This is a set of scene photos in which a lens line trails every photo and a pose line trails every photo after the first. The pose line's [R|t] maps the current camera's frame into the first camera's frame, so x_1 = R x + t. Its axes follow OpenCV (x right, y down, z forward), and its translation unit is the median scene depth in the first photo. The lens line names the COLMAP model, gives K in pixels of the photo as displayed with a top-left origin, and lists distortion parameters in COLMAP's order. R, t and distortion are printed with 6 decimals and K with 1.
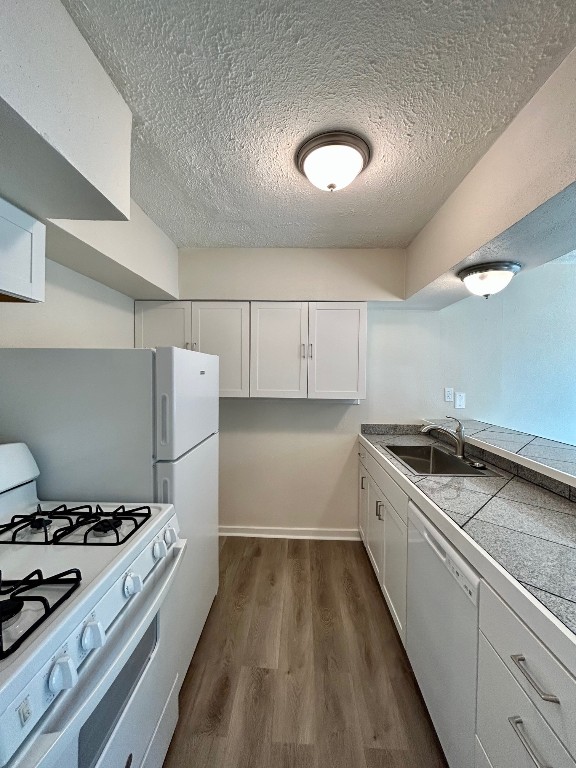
lens RADIAL K [[309.0, 0, 290.7], [0, 309.0, 382.5], [0, 0, 1]] dist [0.001599, 0.000657]
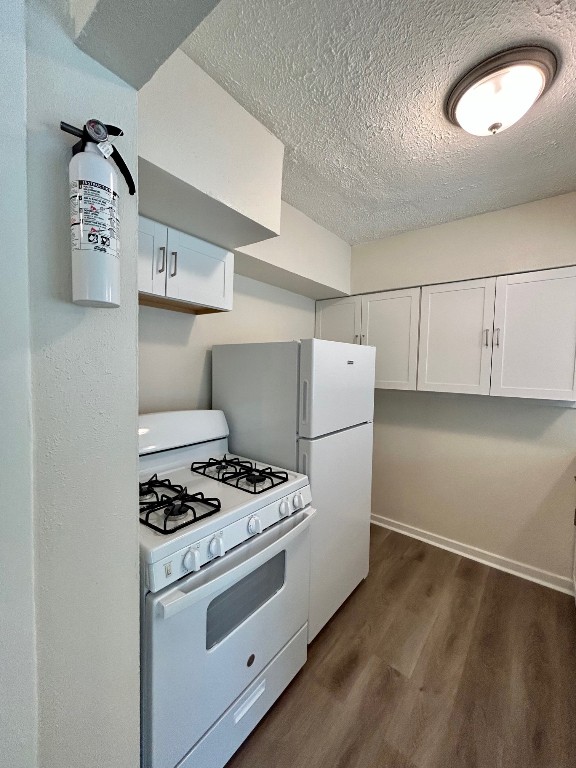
lens RADIAL K [[309.0, 0, 290.8], [0, 309.0, 382.3], [0, 0, 1]] dist [0.001599, 0.000657]
pose [[0.798145, 0.038758, -0.601217, 0.198133], [-0.027599, 0.999233, 0.027777, 0.012886], [0.601833, -0.005577, 0.798603, 0.039998]]
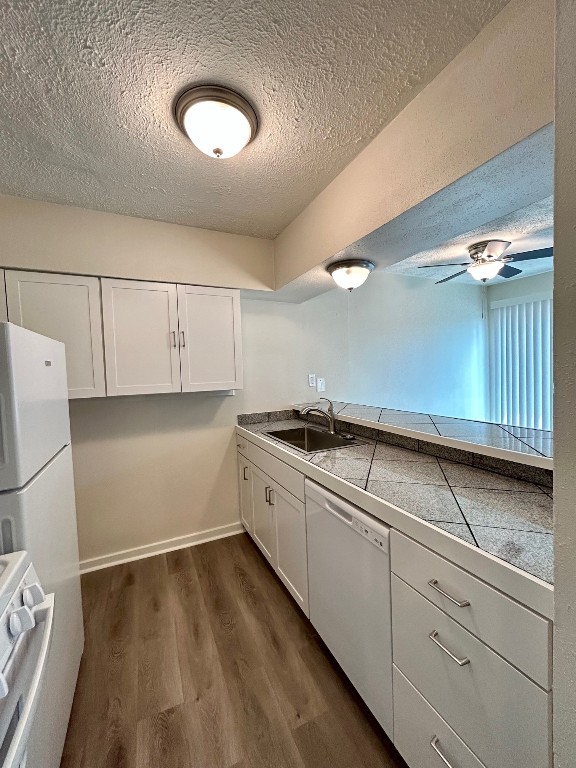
lens RADIAL K [[309.0, 0, 289.7], [0, 309.0, 382.3], [0, 0, 1]] dist [0.001599, 0.000657]
pose [[0.886513, -0.059082, 0.458916, -0.123948], [0.053512, 0.998251, 0.025145, 0.026289], [-0.459599, 0.002266, 0.888124, 0.090894]]
